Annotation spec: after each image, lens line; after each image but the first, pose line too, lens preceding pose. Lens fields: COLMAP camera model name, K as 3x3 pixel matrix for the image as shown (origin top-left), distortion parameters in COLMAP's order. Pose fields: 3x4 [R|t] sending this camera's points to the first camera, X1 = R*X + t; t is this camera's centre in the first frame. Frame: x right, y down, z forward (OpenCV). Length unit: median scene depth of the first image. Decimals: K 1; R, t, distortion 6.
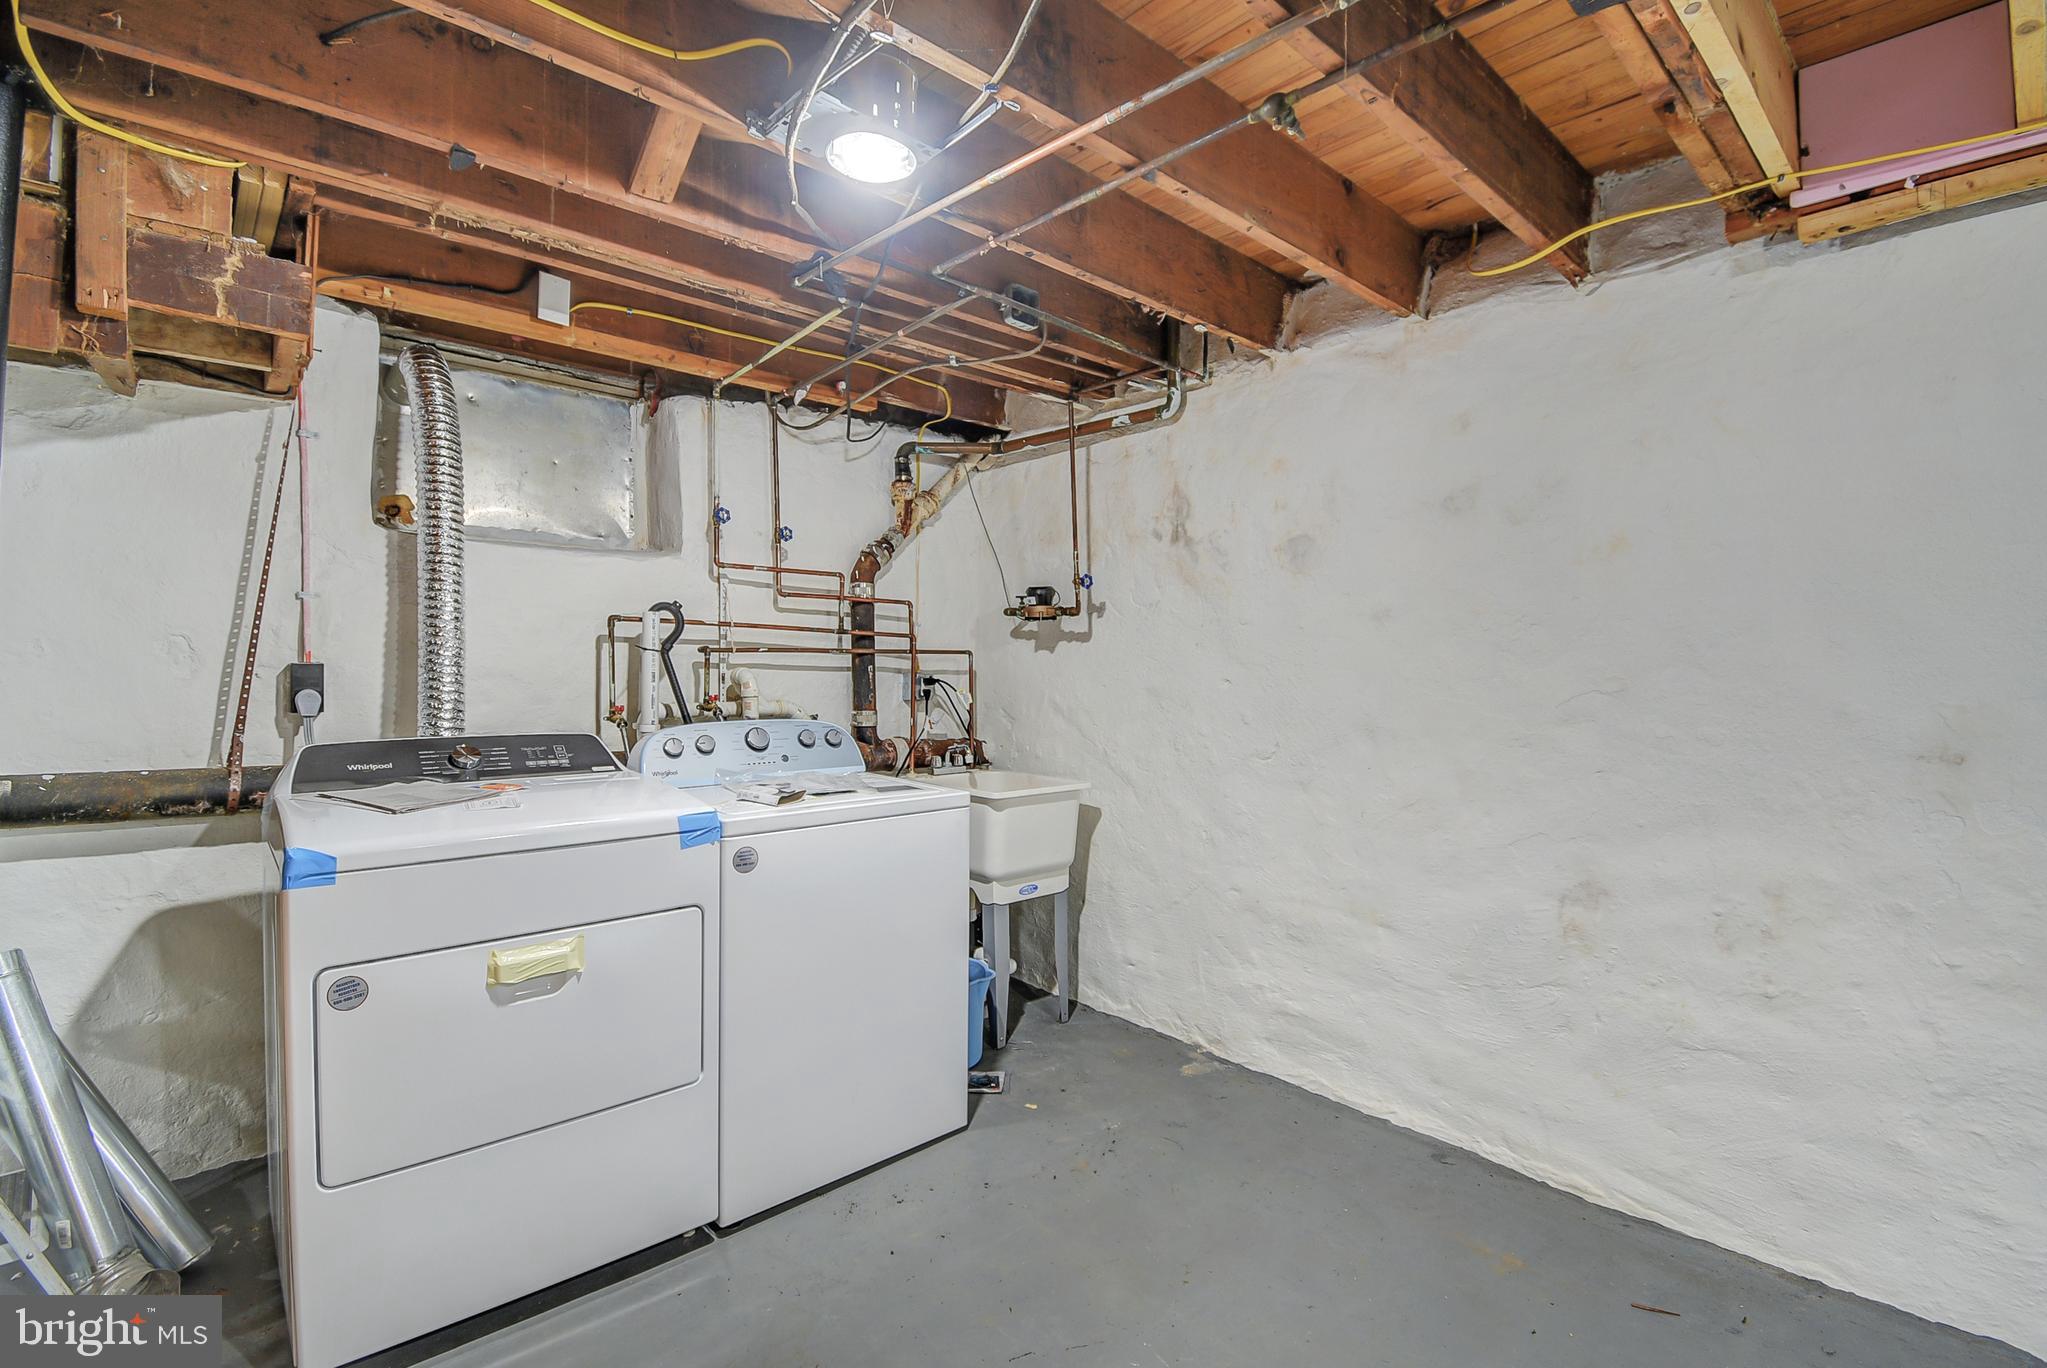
lens RADIAL K [[949.6, 0, 1022.2], [0, 949.6, 670.0], [0, 0, 1]] dist [0.022903, -0.026120]
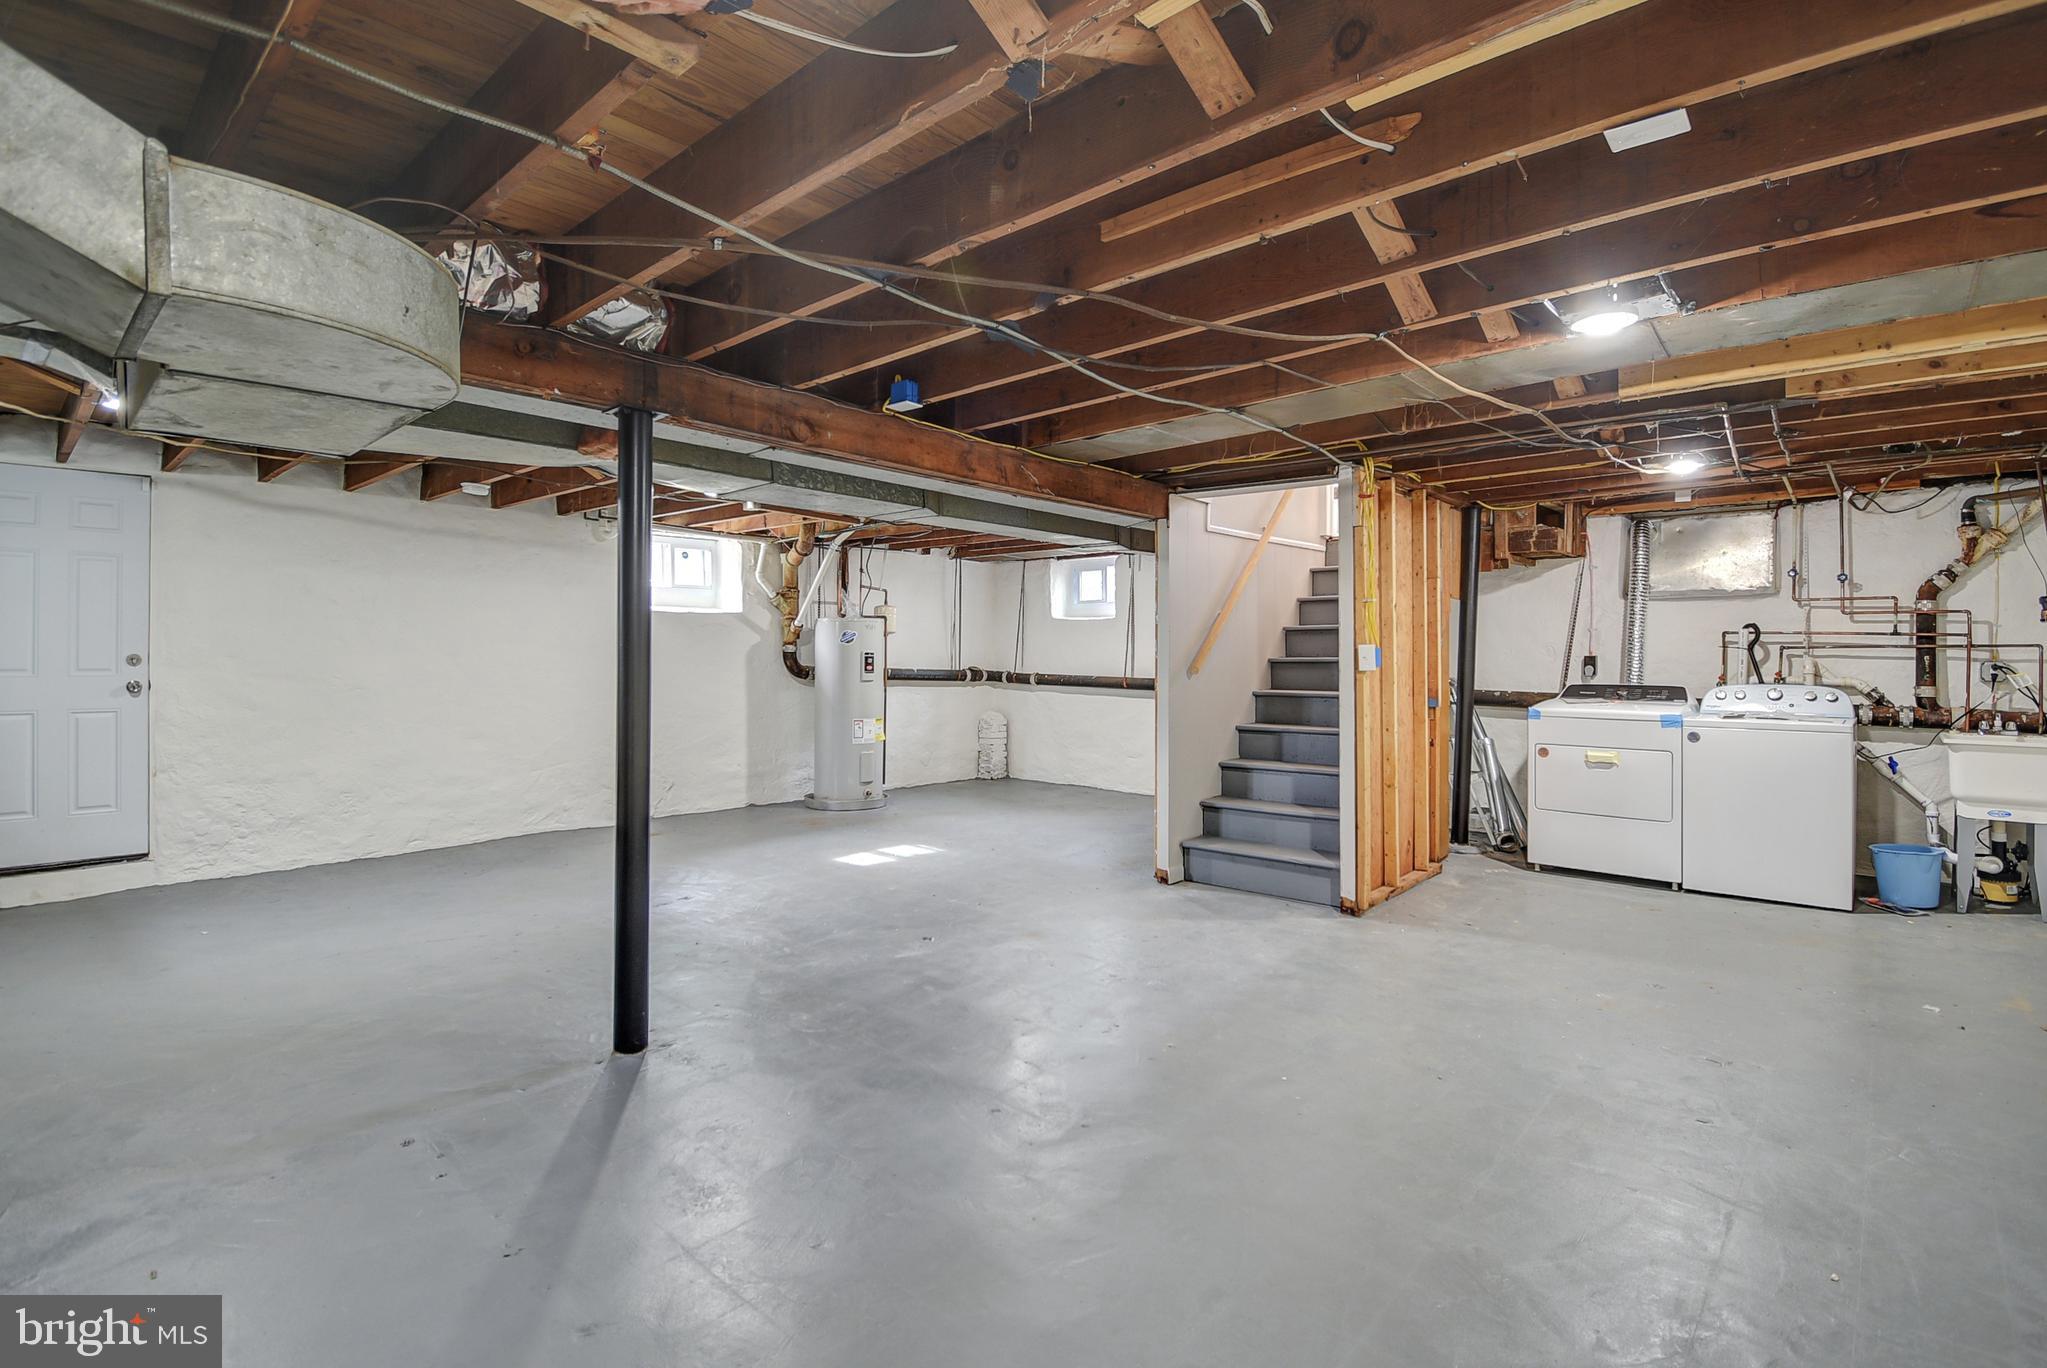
lens RADIAL K [[949.6, 0, 1022.2], [0, 949.6, 670.0], [0, 0, 1]] dist [0.022903, -0.026120]
pose [[0.036555, 0.004738, -0.999320, 1.277255], [-0.012671, 0.999911, 0.004277, 0.029161], [0.999251, 0.012506, 0.036612, -0.475615]]
